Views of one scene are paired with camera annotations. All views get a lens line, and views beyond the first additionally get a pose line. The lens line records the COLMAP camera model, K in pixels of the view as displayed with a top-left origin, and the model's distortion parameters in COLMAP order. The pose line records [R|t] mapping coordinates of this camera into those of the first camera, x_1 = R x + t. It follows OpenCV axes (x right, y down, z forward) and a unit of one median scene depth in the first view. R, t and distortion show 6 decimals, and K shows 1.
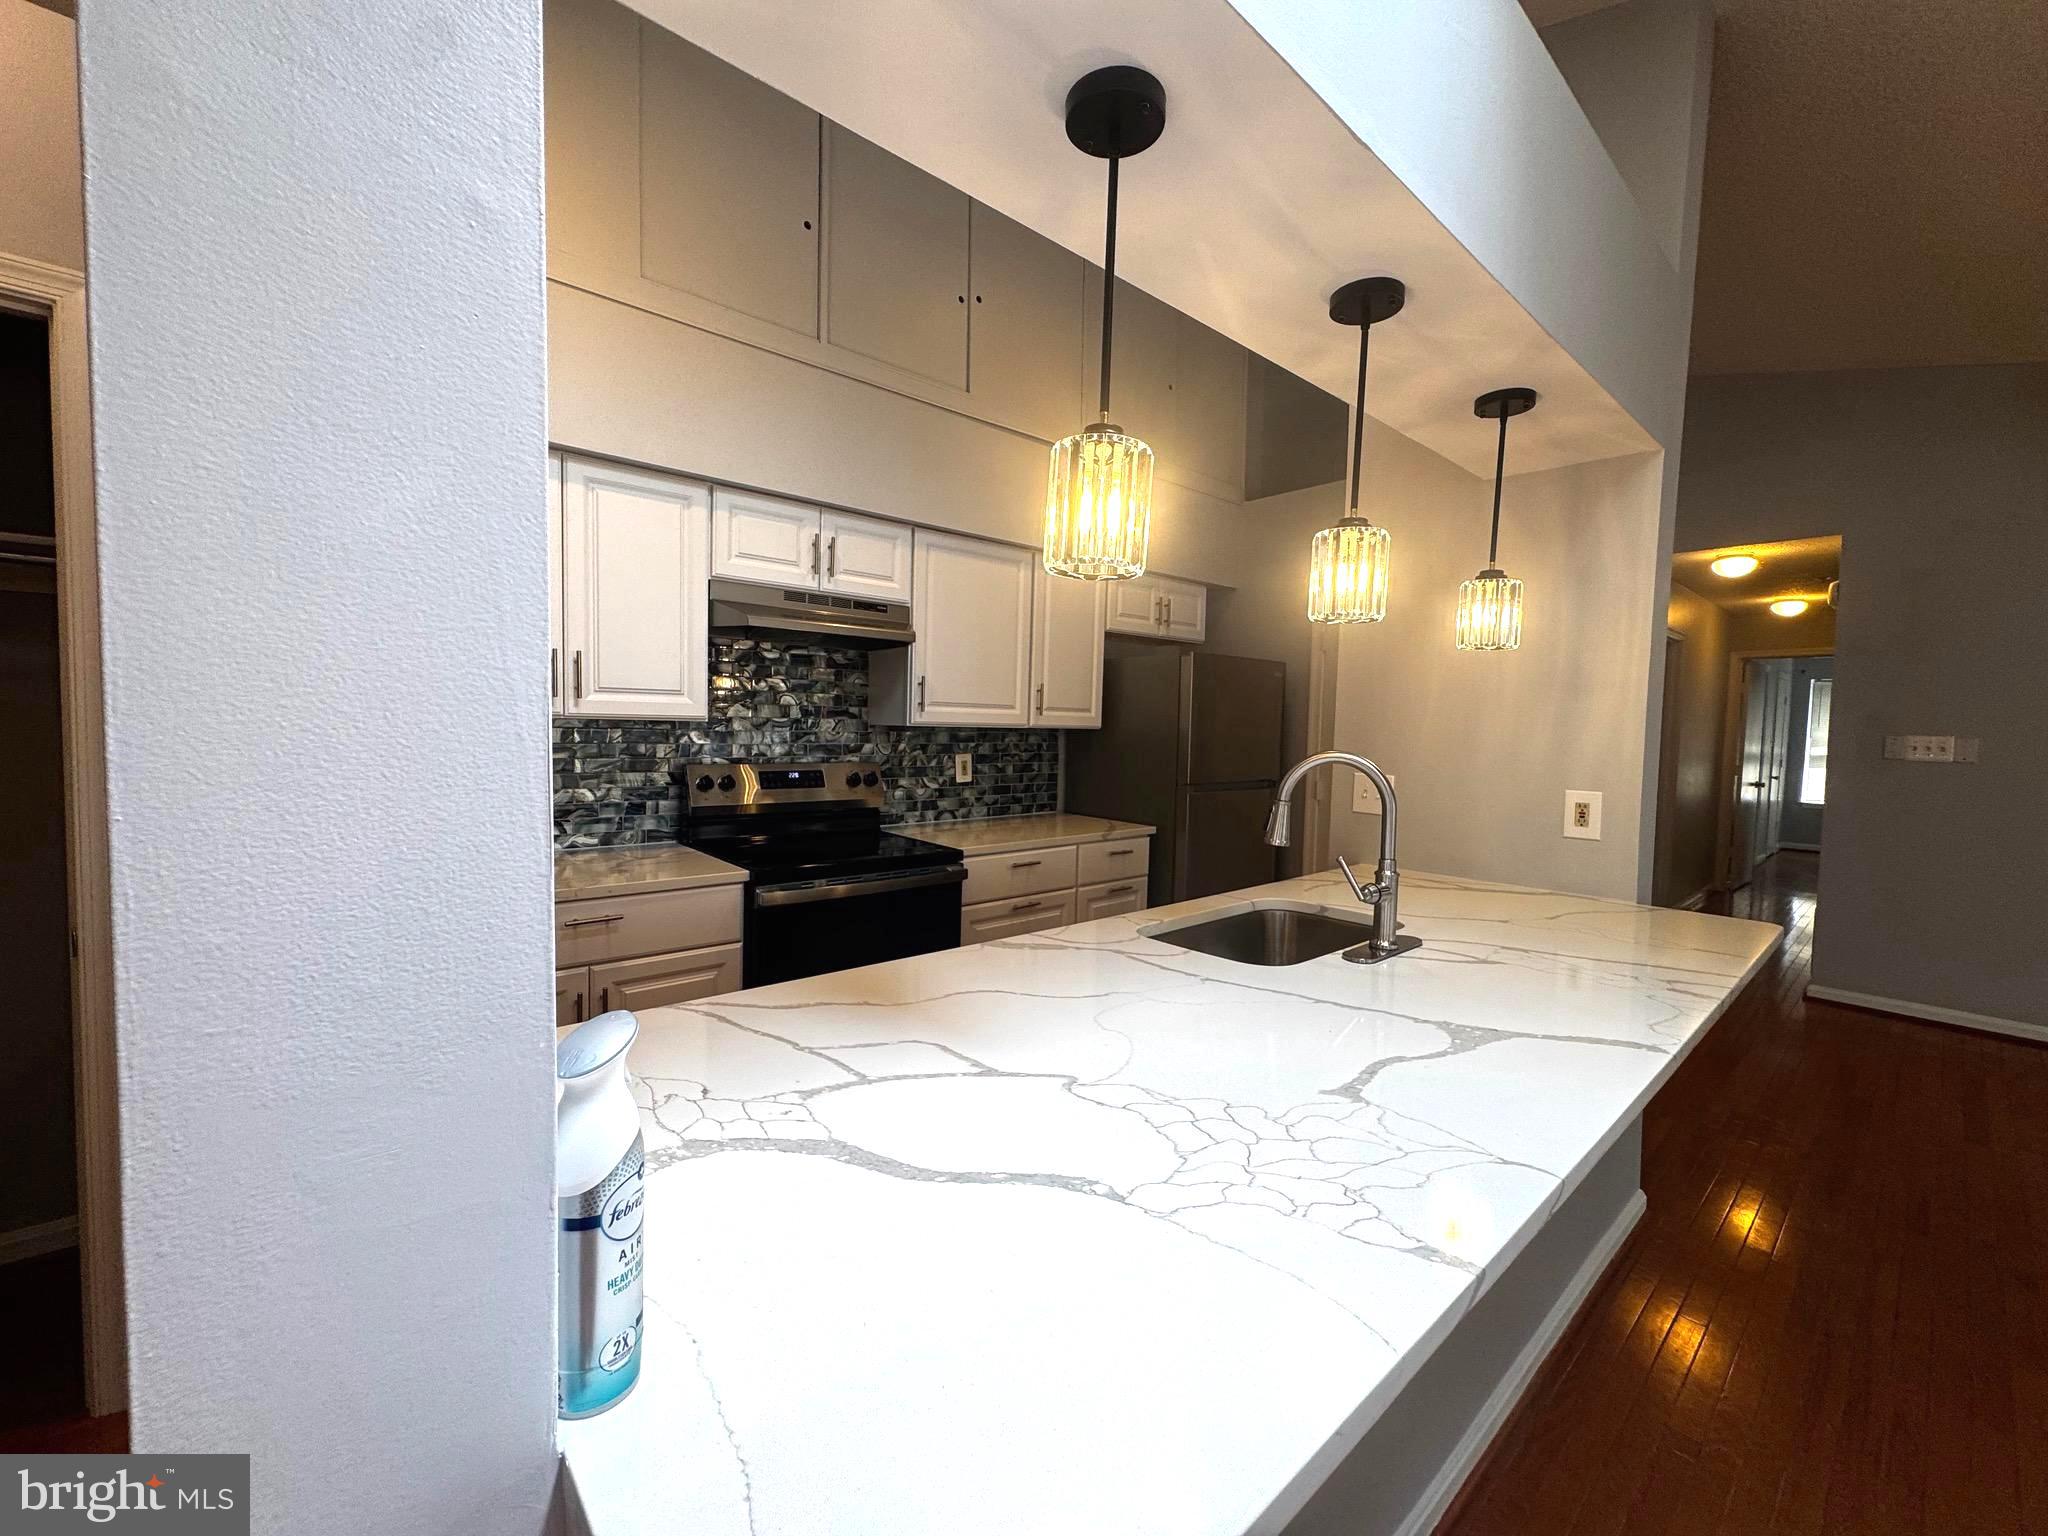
lens RADIAL K [[815.1, 0, 1024.3], [0, 815.1, 768.0], [0, 0, 1]] dist [-0.002891, 0.000716]
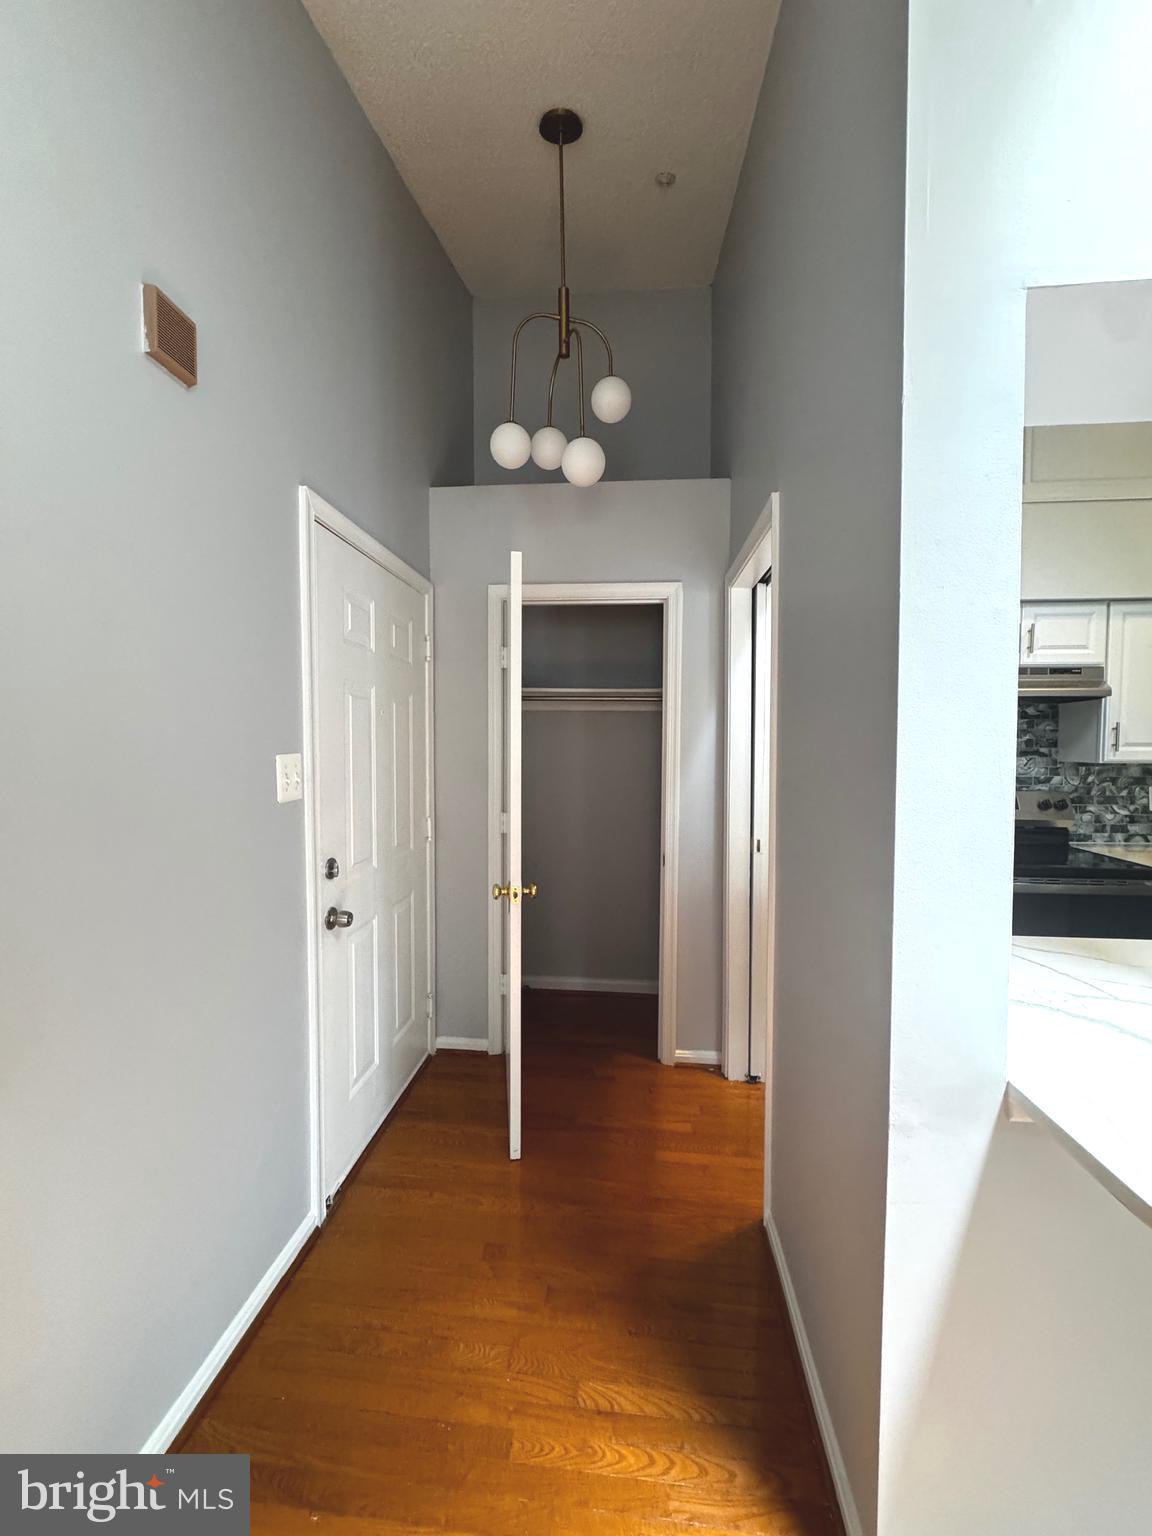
lens RADIAL K [[611.3, 0, 580.7], [0, 611.3, 768.9], [0, 0, 1]] dist [-0.002891, 0.000716]
pose [[0.690894, 0.006422, -0.722927, -0.018909], [-0.024570, 0.999591, -0.014602, -0.010221], [0.722538, 0.027851, 0.690770, -0.204086]]
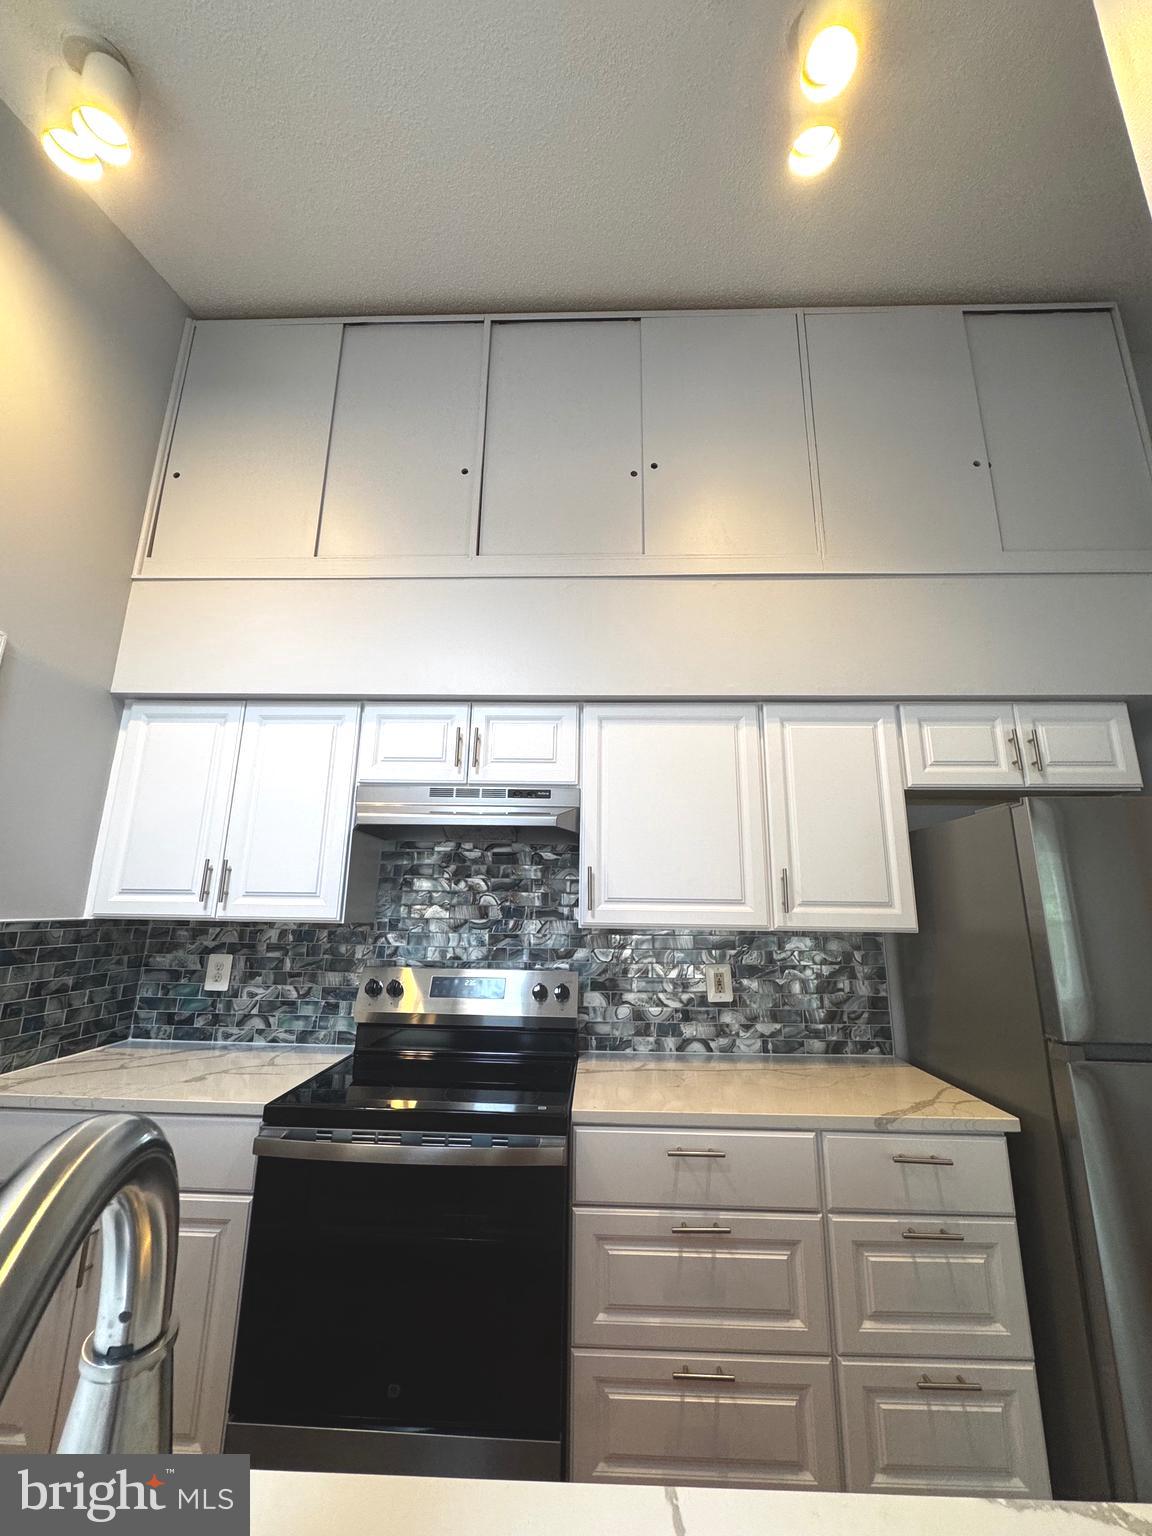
lens RADIAL K [[611.3, 0, 578.8], [0, 611.3, 768.5], [0, 0, 1]] dist [-0.002891, 0.000716]
pose [[0.732871, -0.167562, -0.659412, 0.295062], [-0.035397, 0.958496, -0.282901, -0.031582], [0.679447, 0.230671, 0.696522, 0.530534]]
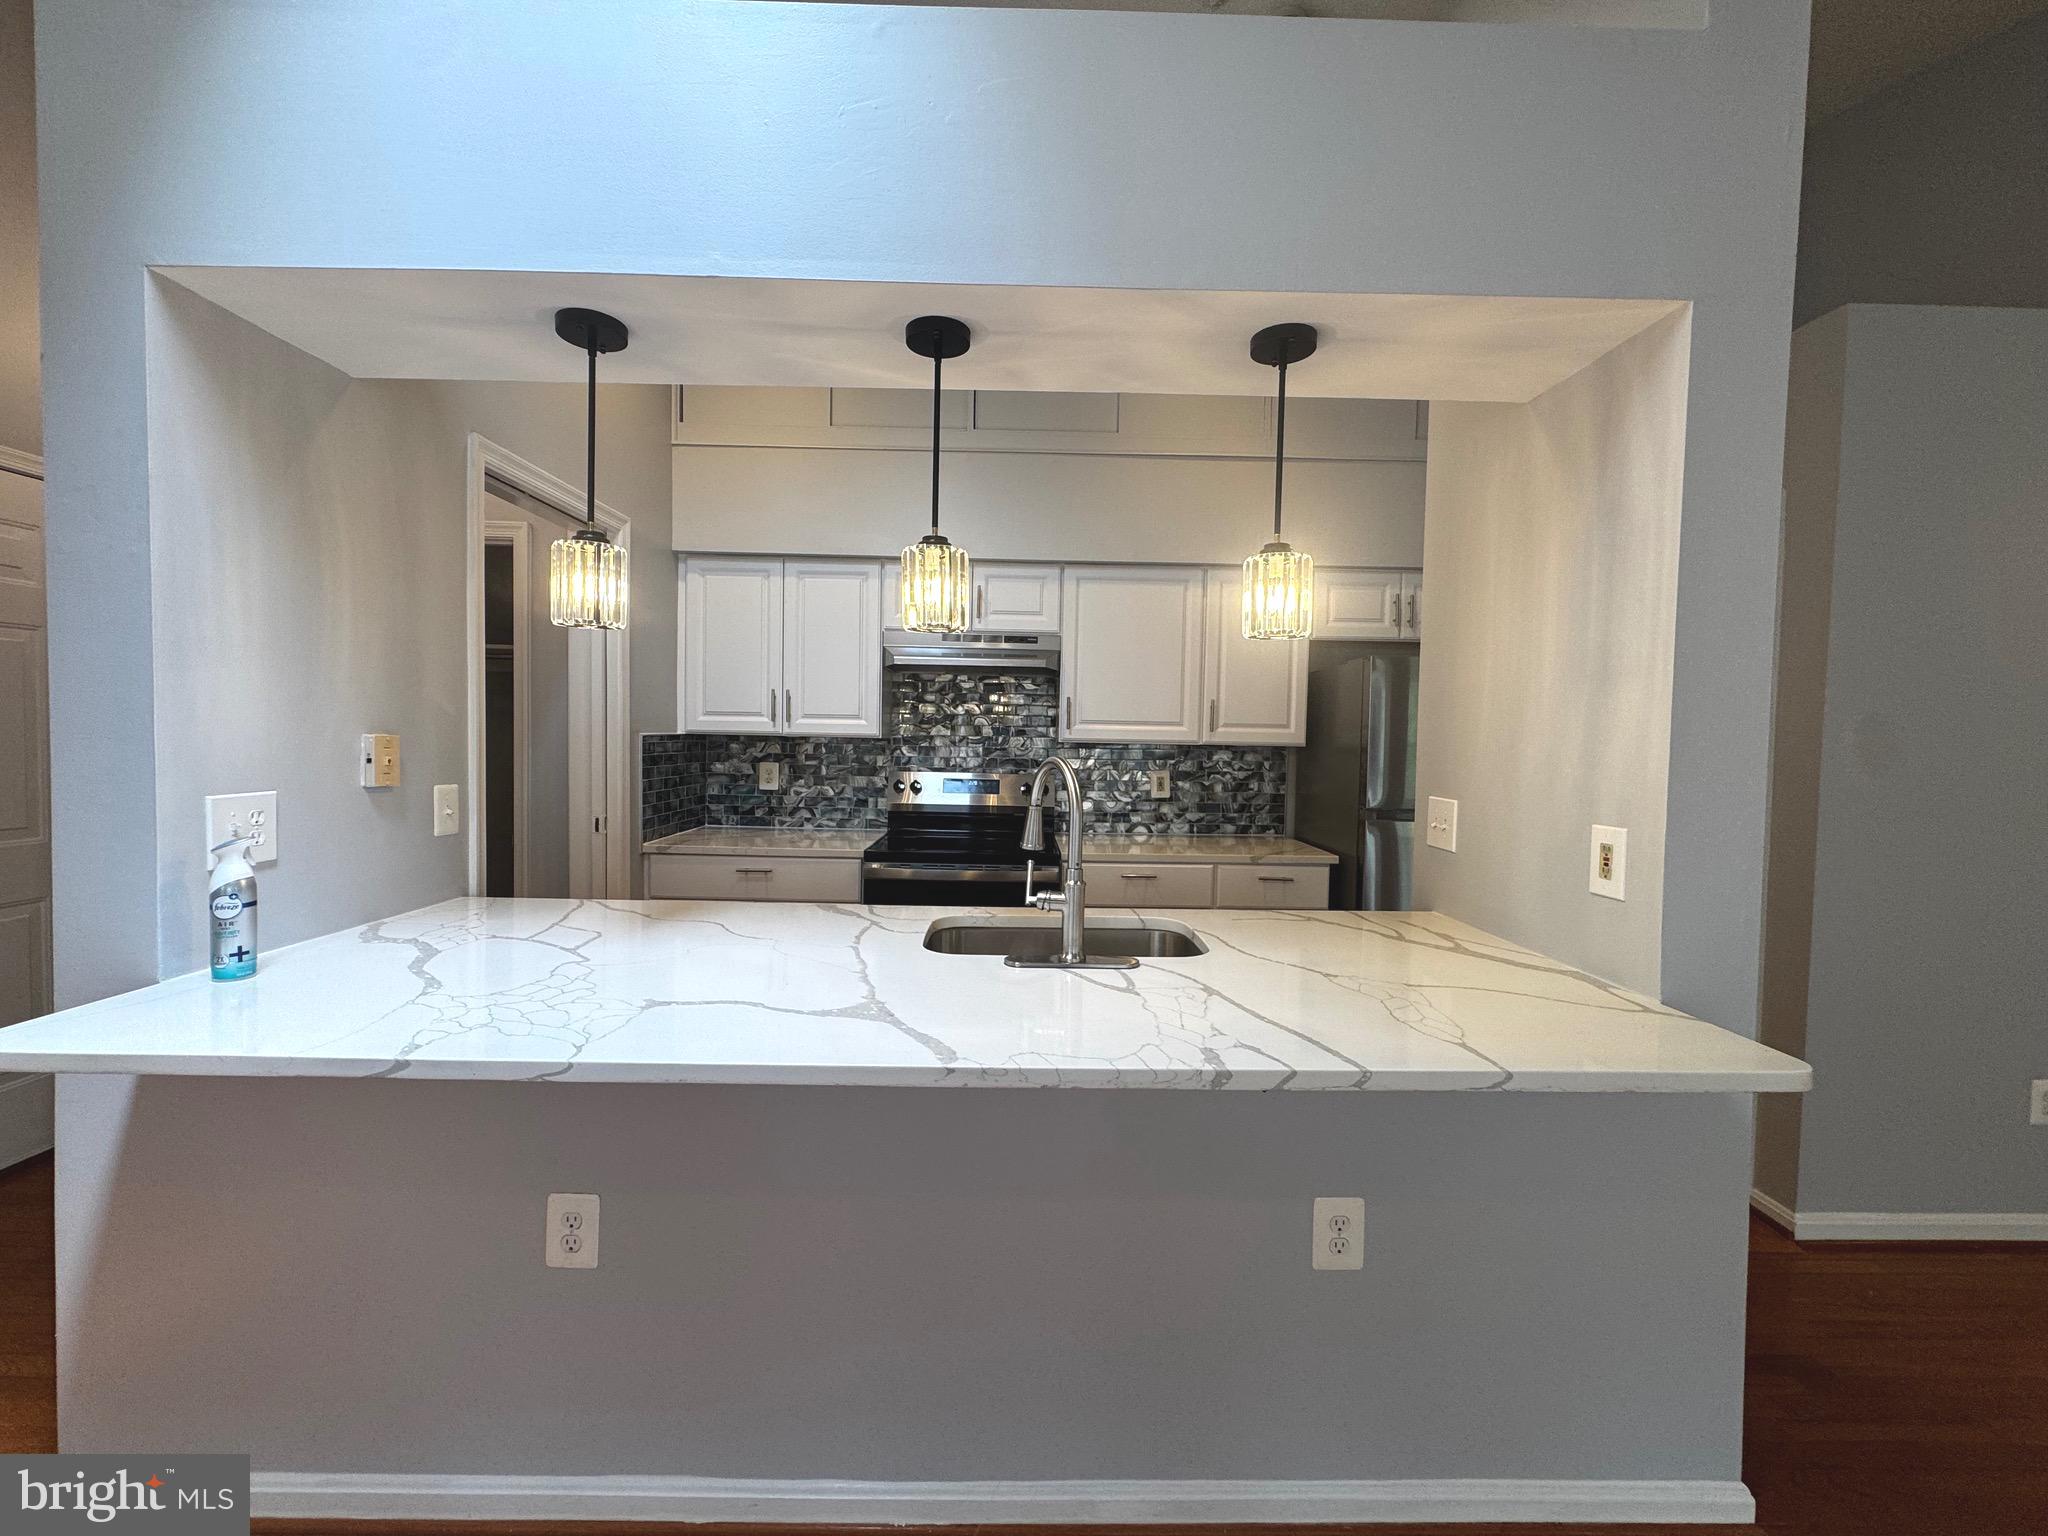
lens RADIAL K [[815.1, 0, 1024.7], [0, 815.1, 767.1], [0, 0, 1]] dist [-0.002891, 0.000716]
pose [[0.761920, 0.014613, -0.647506, 0.545604], [-0.037554, 0.999060, -0.021643, 0.008514], [0.646581, 0.040806, 0.761753, 0.120780]]
